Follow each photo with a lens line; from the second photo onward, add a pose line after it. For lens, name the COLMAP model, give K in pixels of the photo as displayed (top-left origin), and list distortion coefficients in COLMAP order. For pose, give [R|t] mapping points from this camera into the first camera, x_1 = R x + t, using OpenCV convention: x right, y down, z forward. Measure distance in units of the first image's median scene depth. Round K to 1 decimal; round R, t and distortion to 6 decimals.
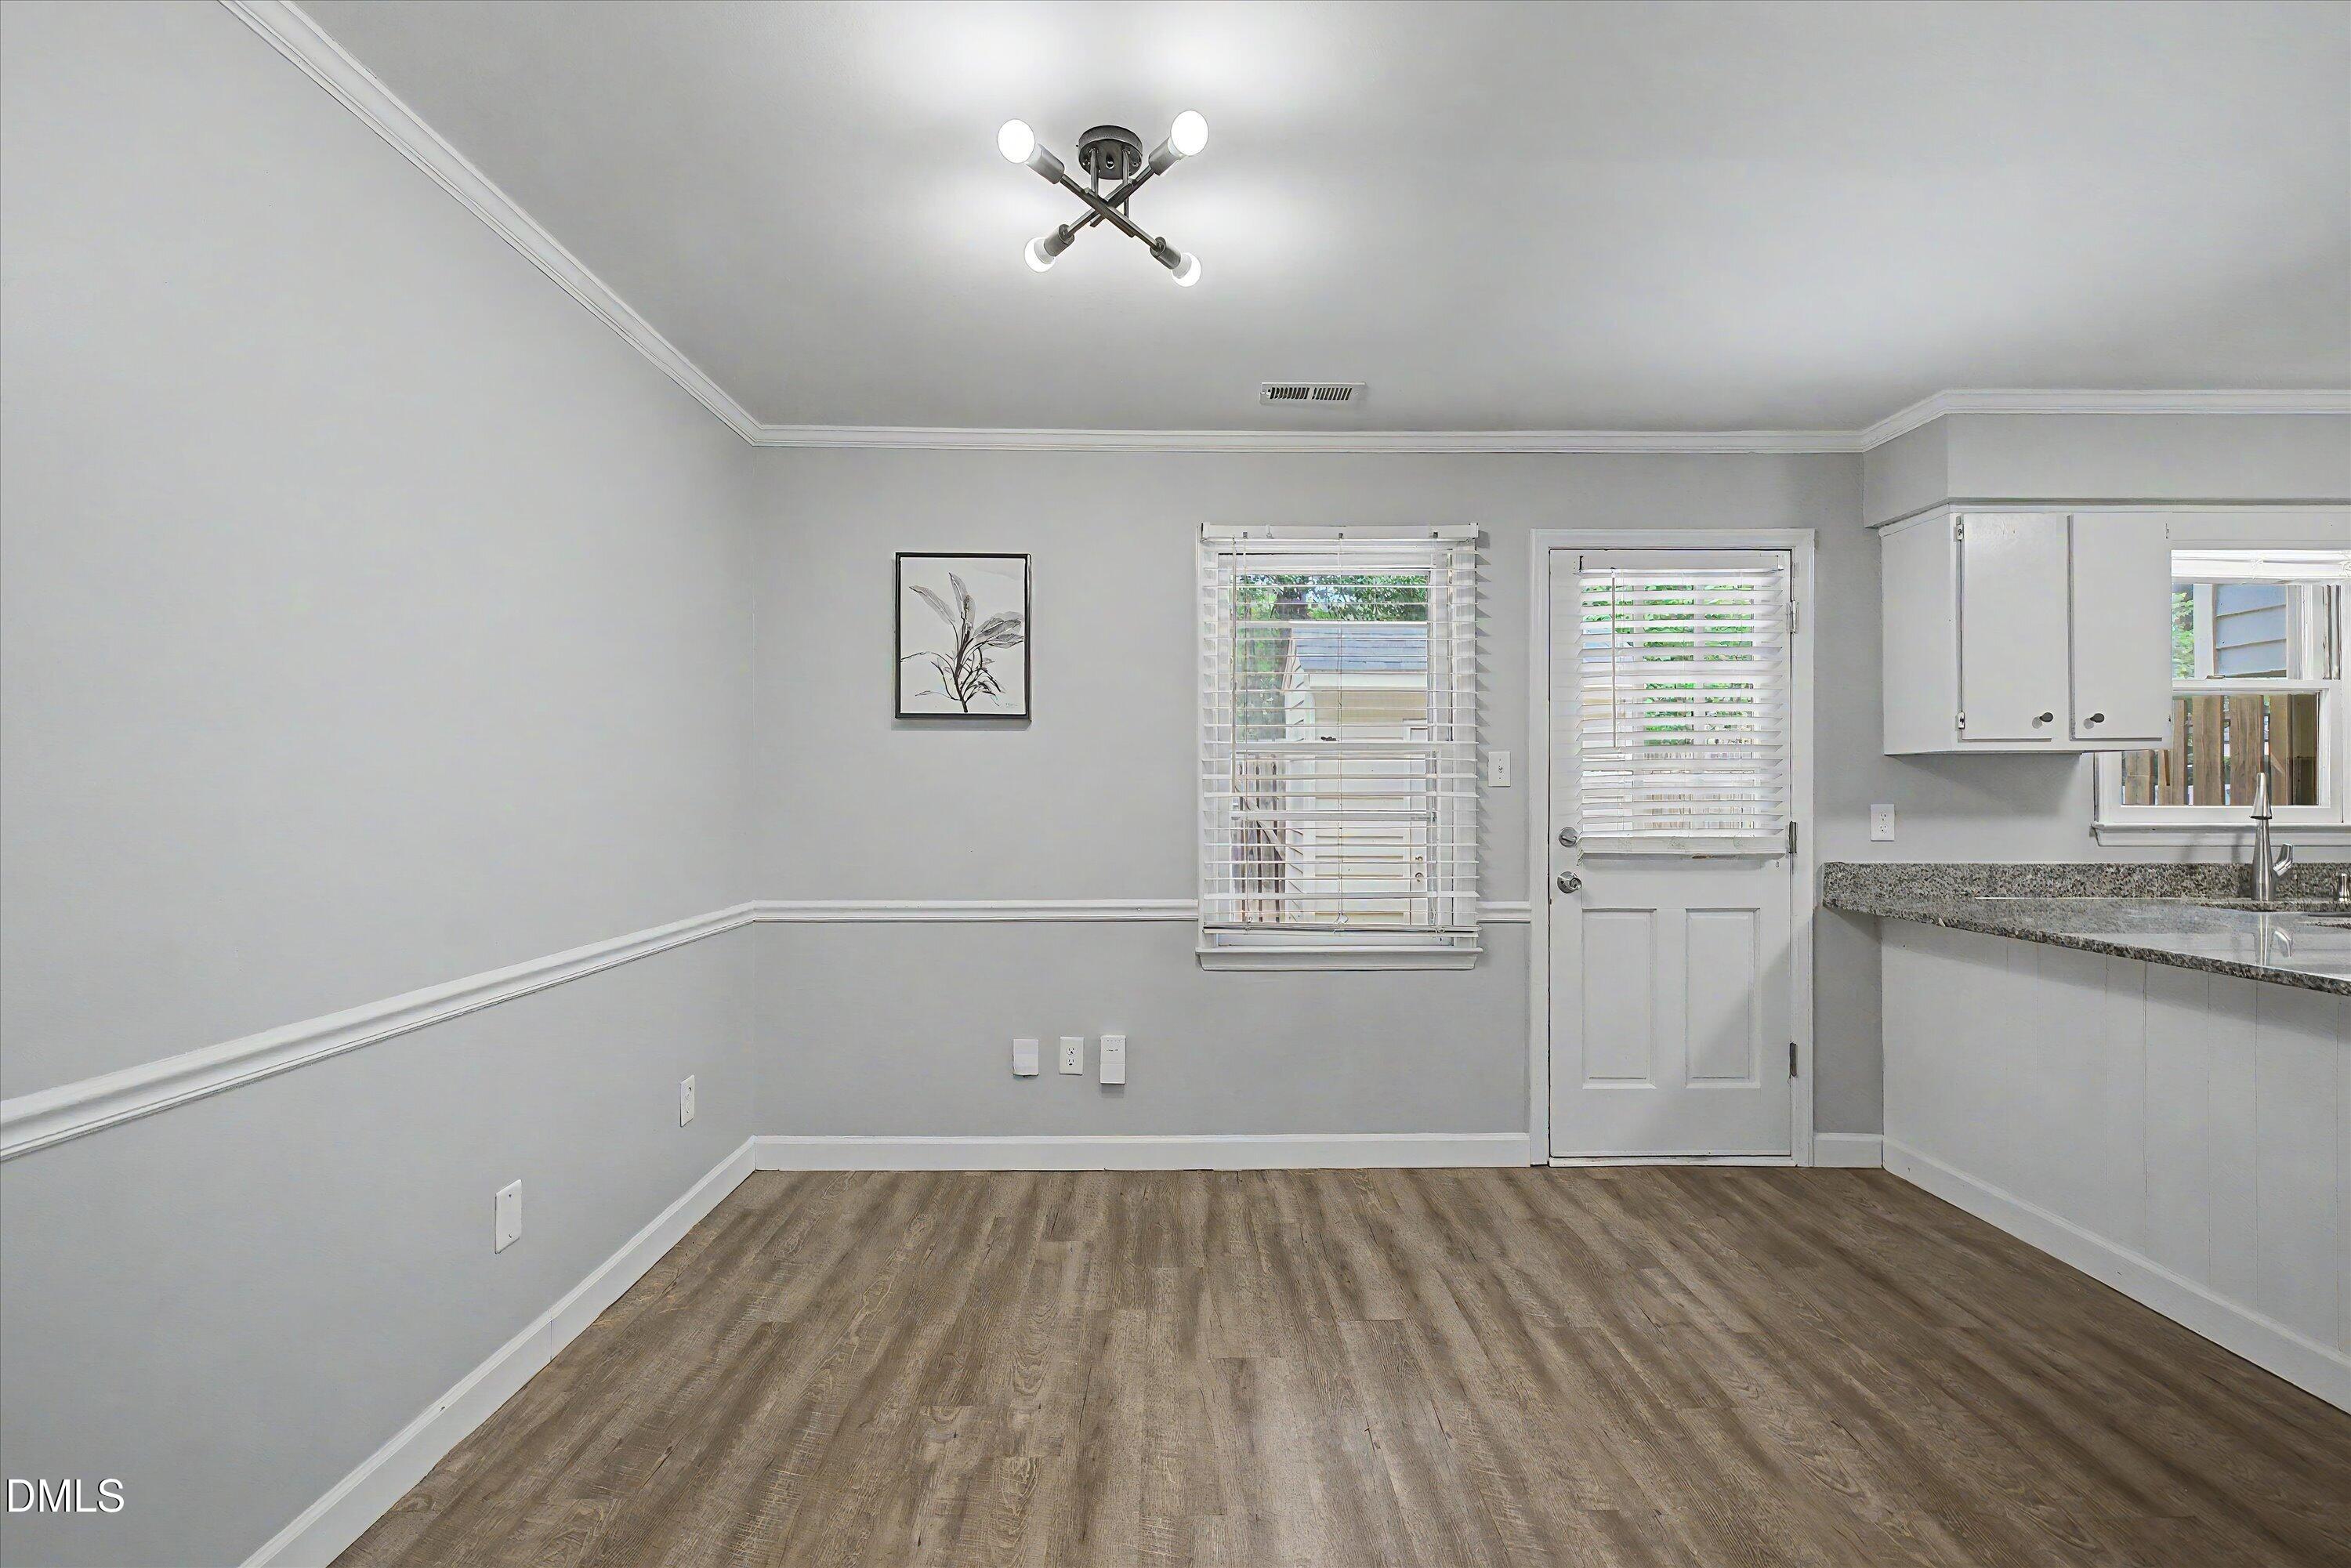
lens RADIAL K [[1007.2, 0, 1186.5], [0, 1007.2, 787.8], [0, 0, 1]] dist [0.003957, -0.000133]
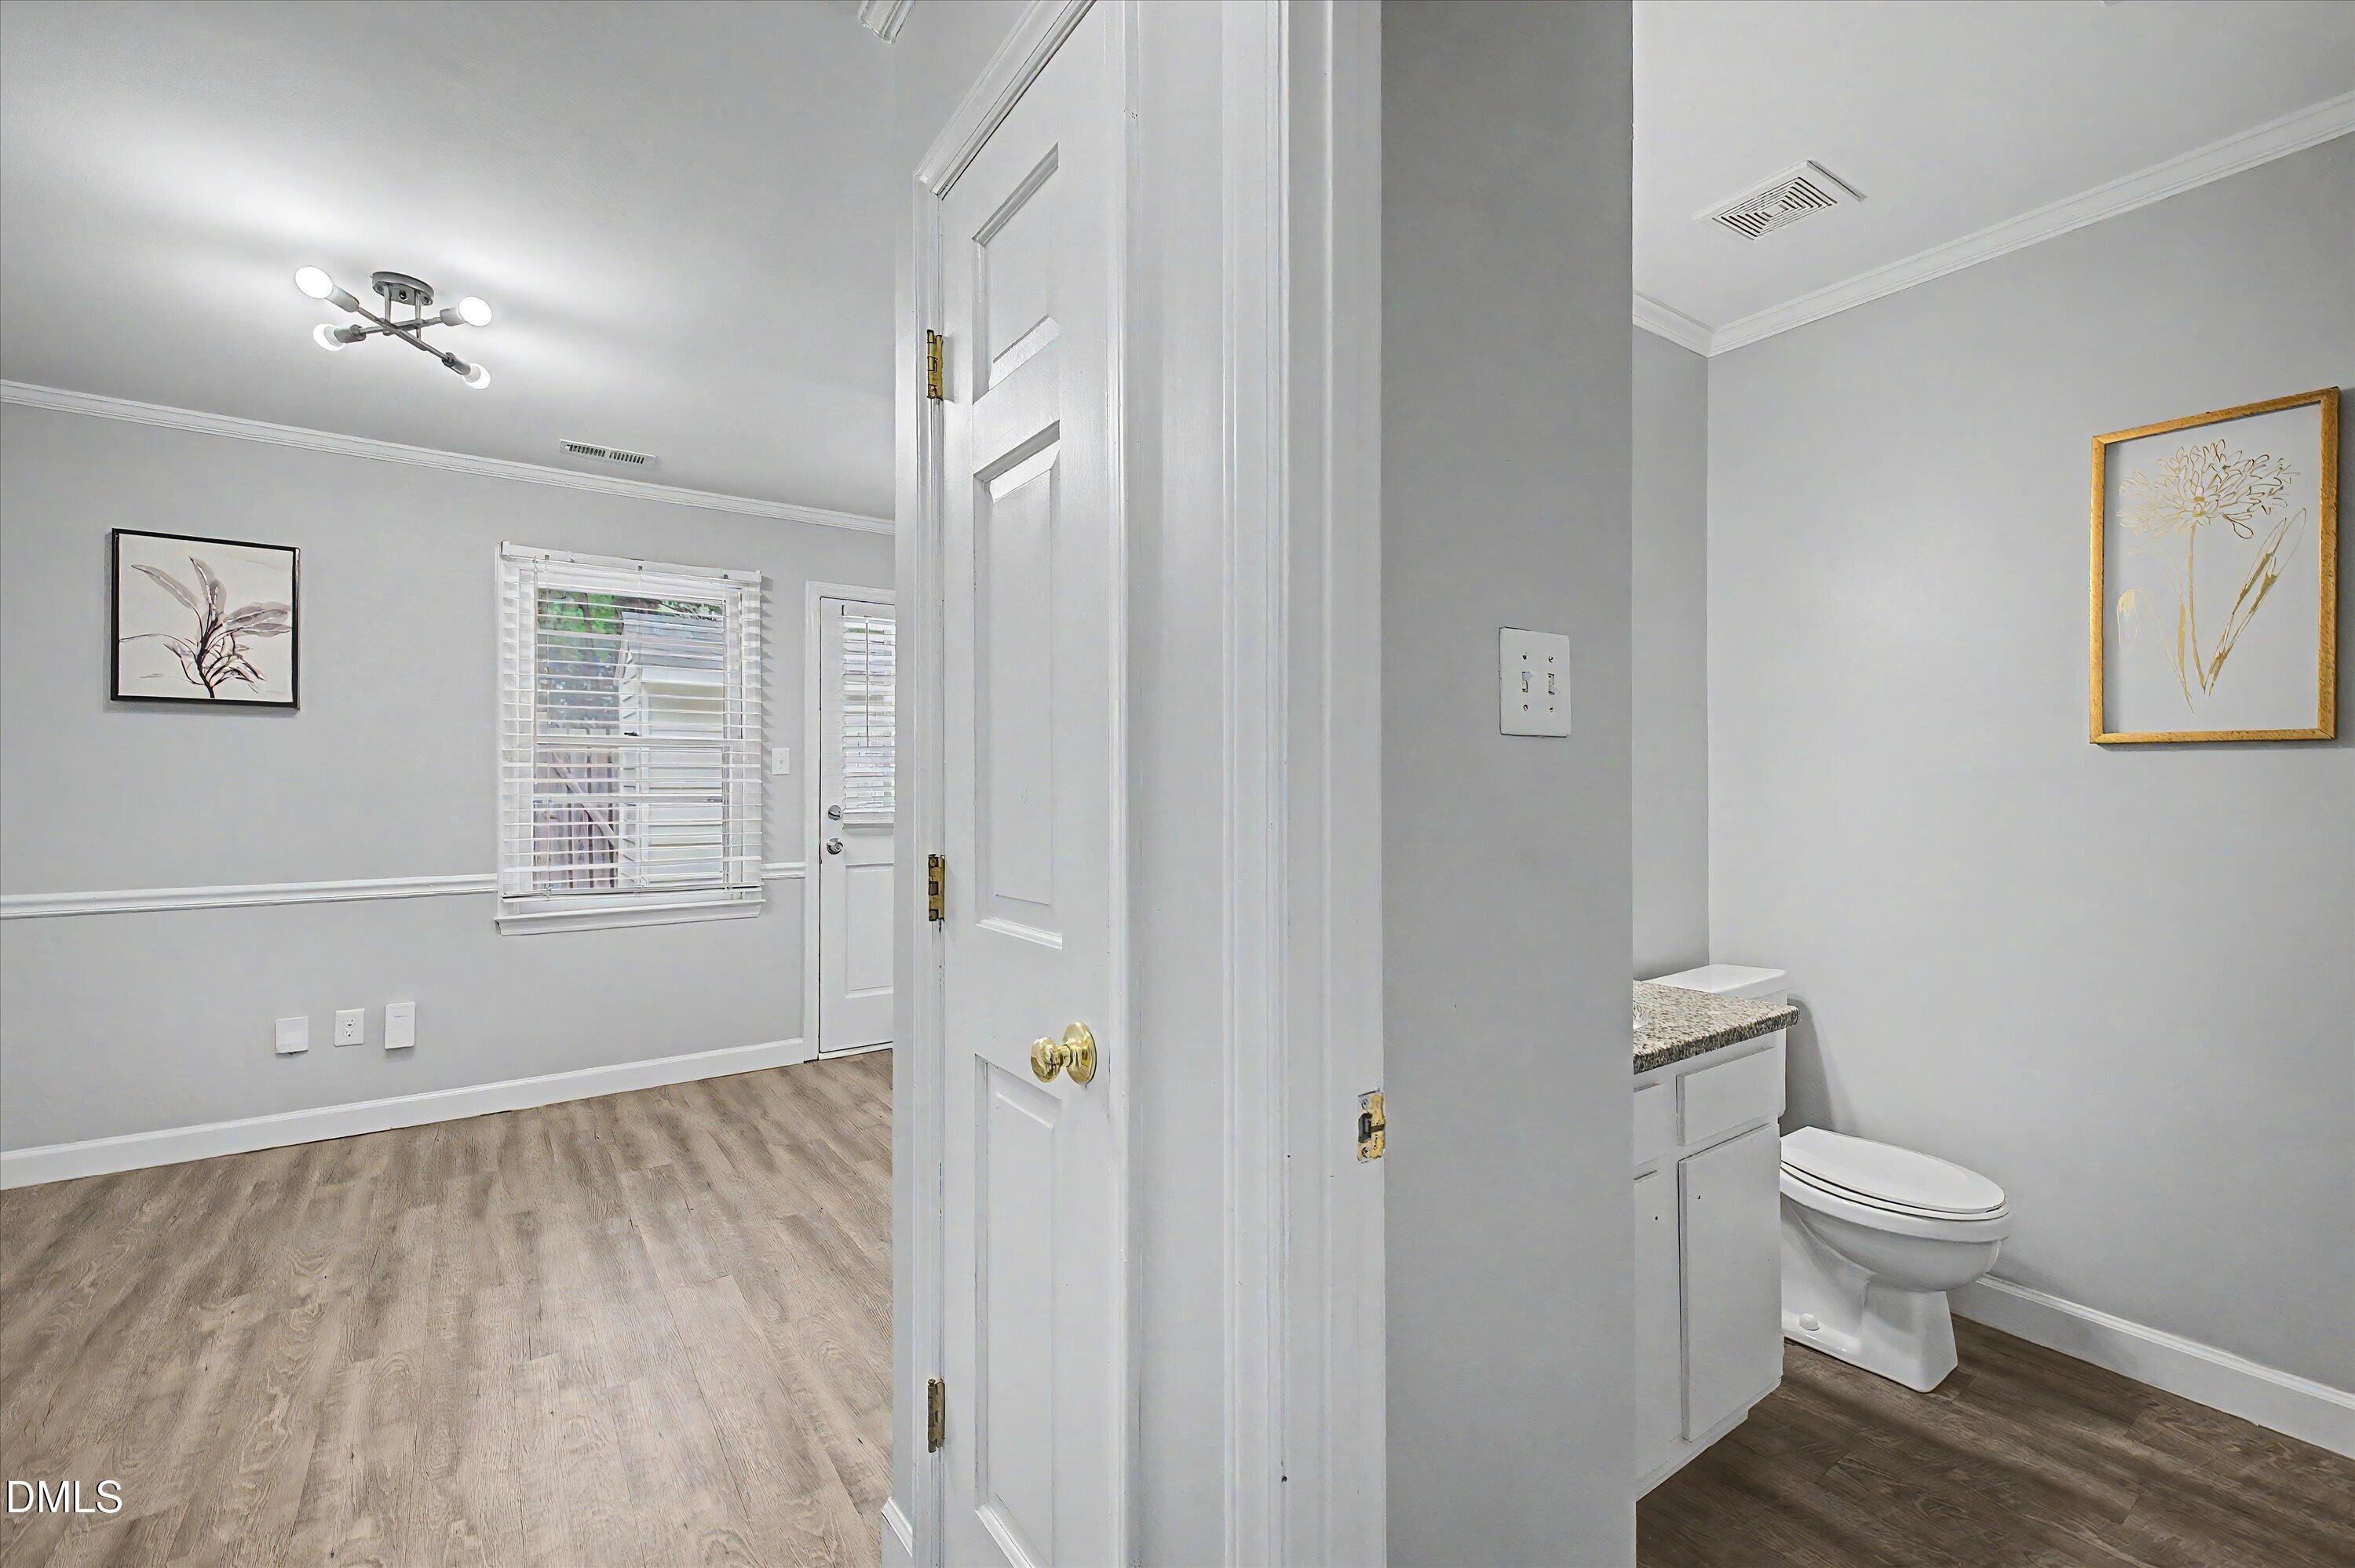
lens RADIAL K [[995.8, 0, 1195.6], [0, 995.8, 780.6], [0, 0, 1]] dist [0.002748, 0.000500]
pose [[0.822576, 0.002264, 0.568651, 0.019985], [-0.001480, 0.999997, -0.001841, 0.007970], [-0.568654, 0.000673, 0.822577, -0.373121]]
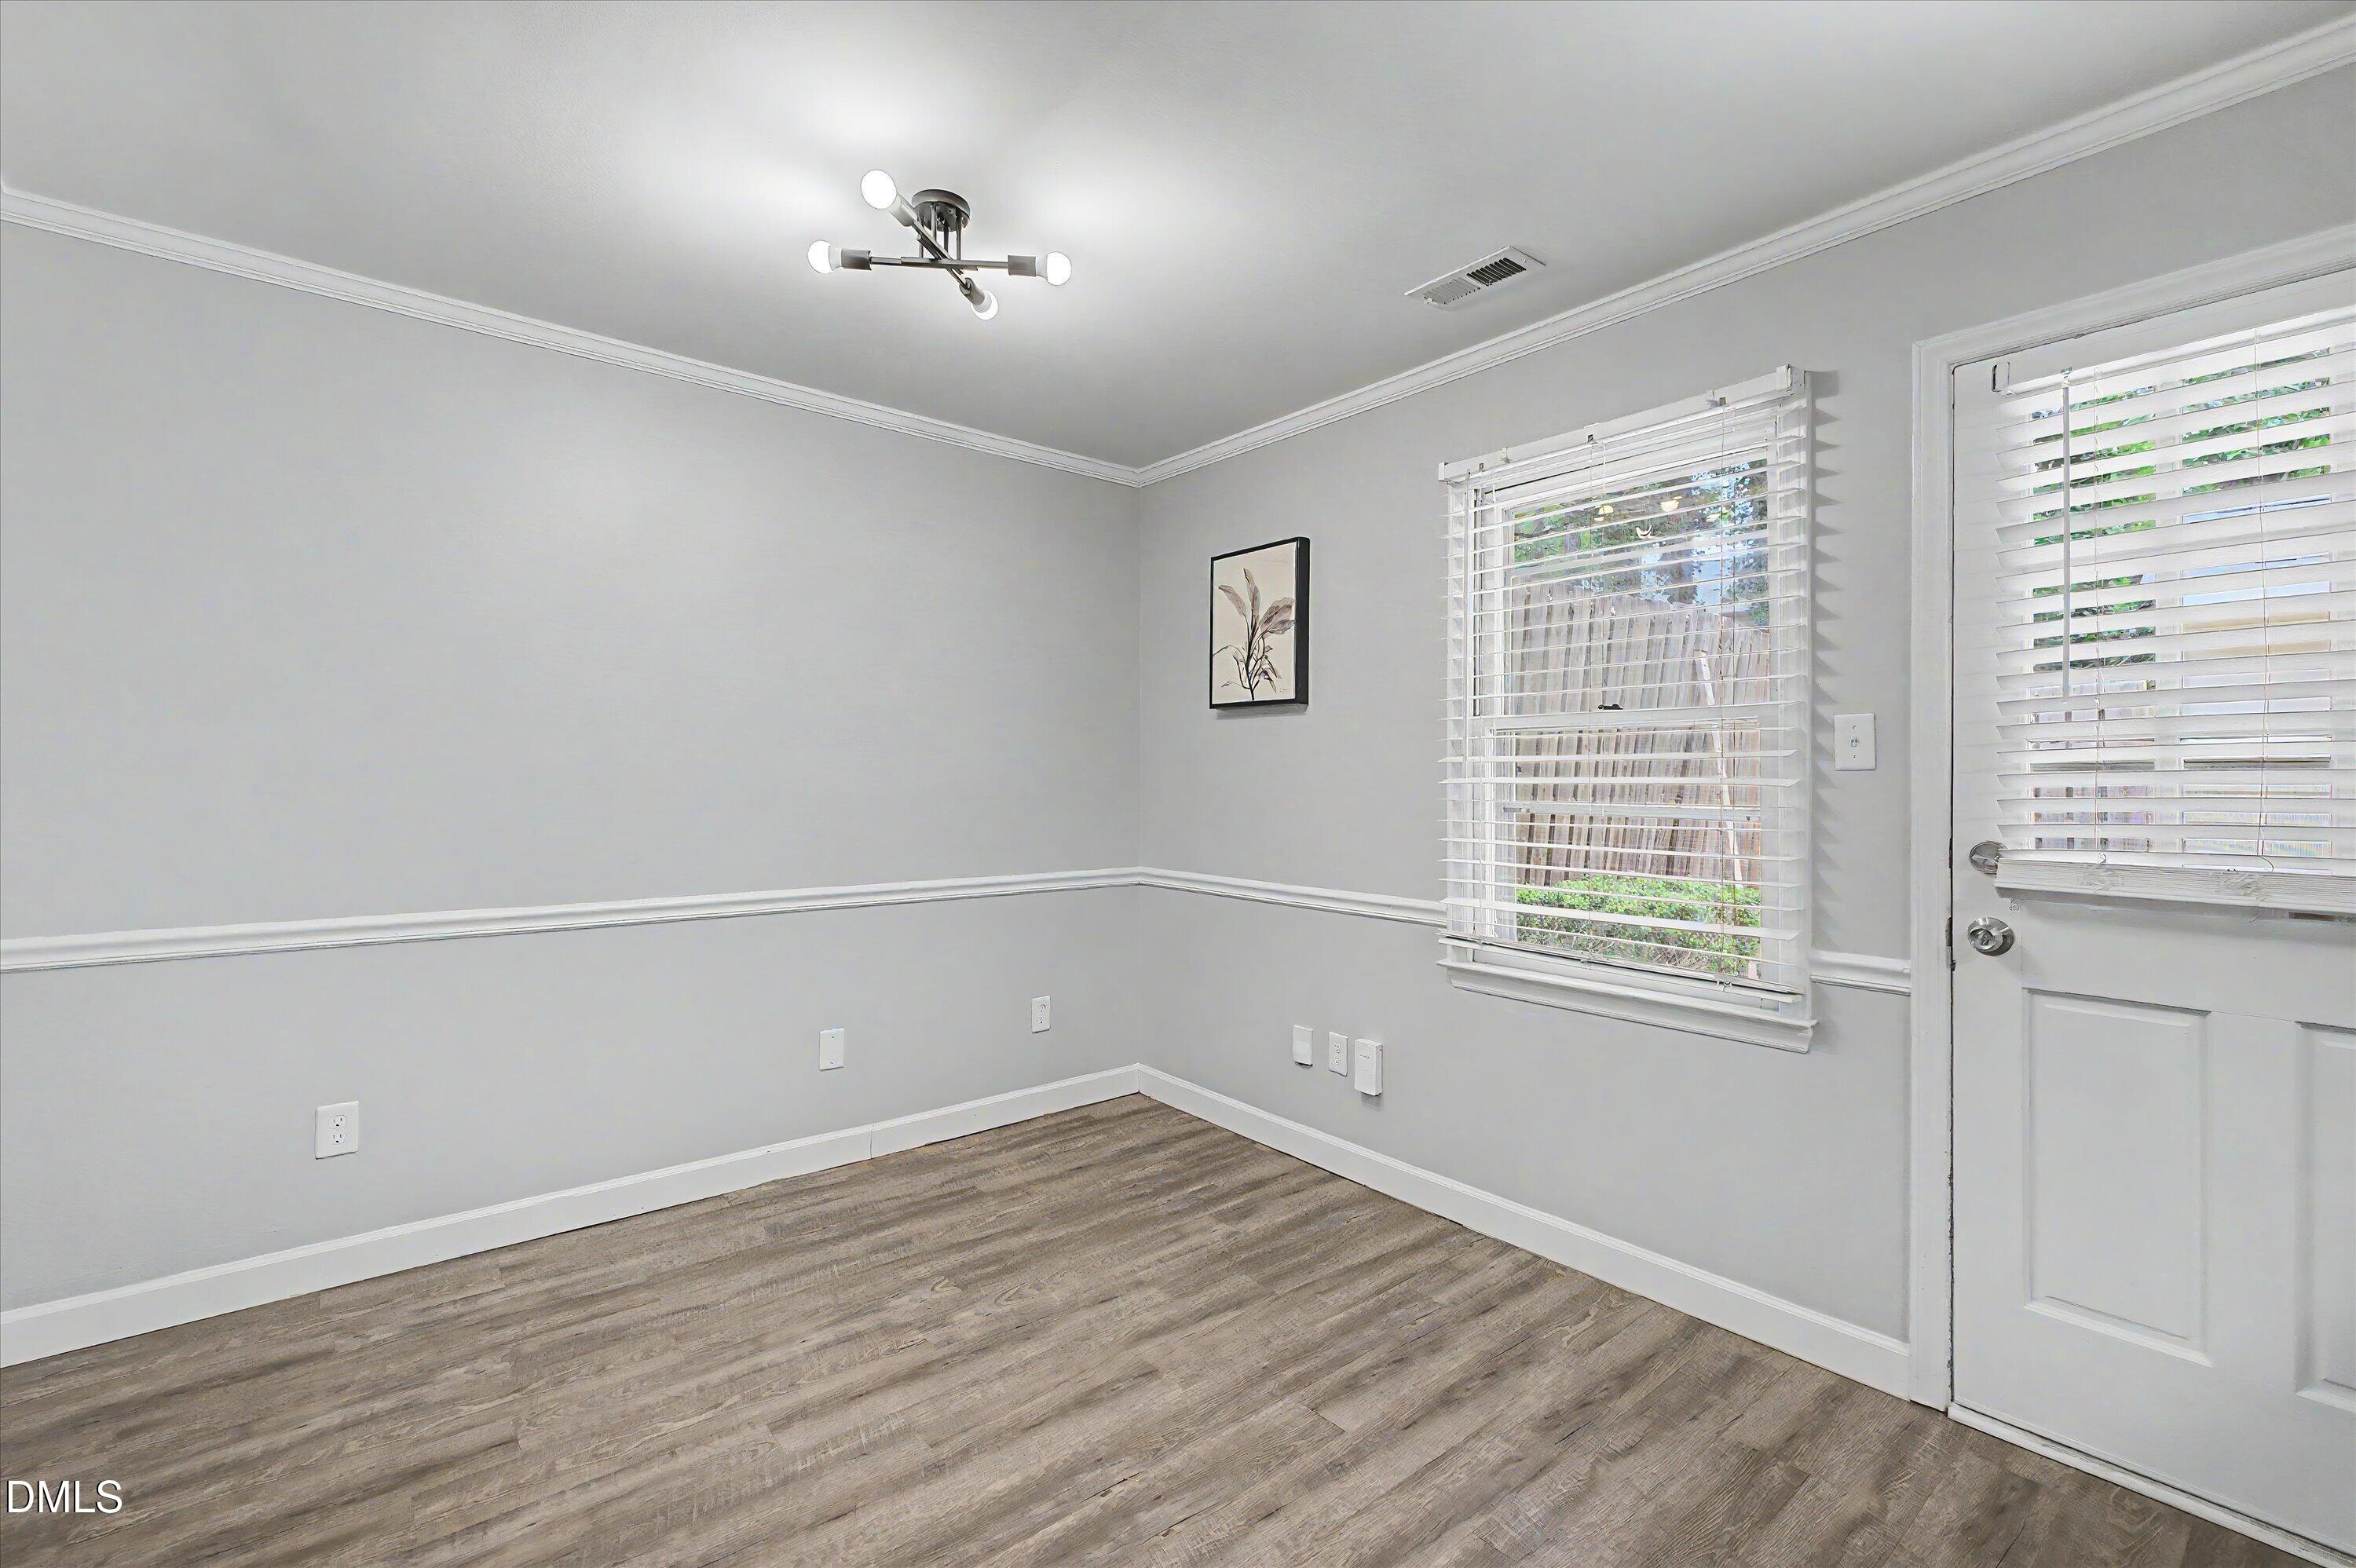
lens RADIAL K [[1033.2, 0, 1175.8], [0, 1033.2, 770.4], [0, 0, 1]] dist [0.004218, 0.000600]
pose [[0.618619, -0.002470, -0.785687, 0.569290], [0.000423, 0.999996, -0.002811, 0.000798], [0.785691, 0.001407, 0.618617, 0.278000]]
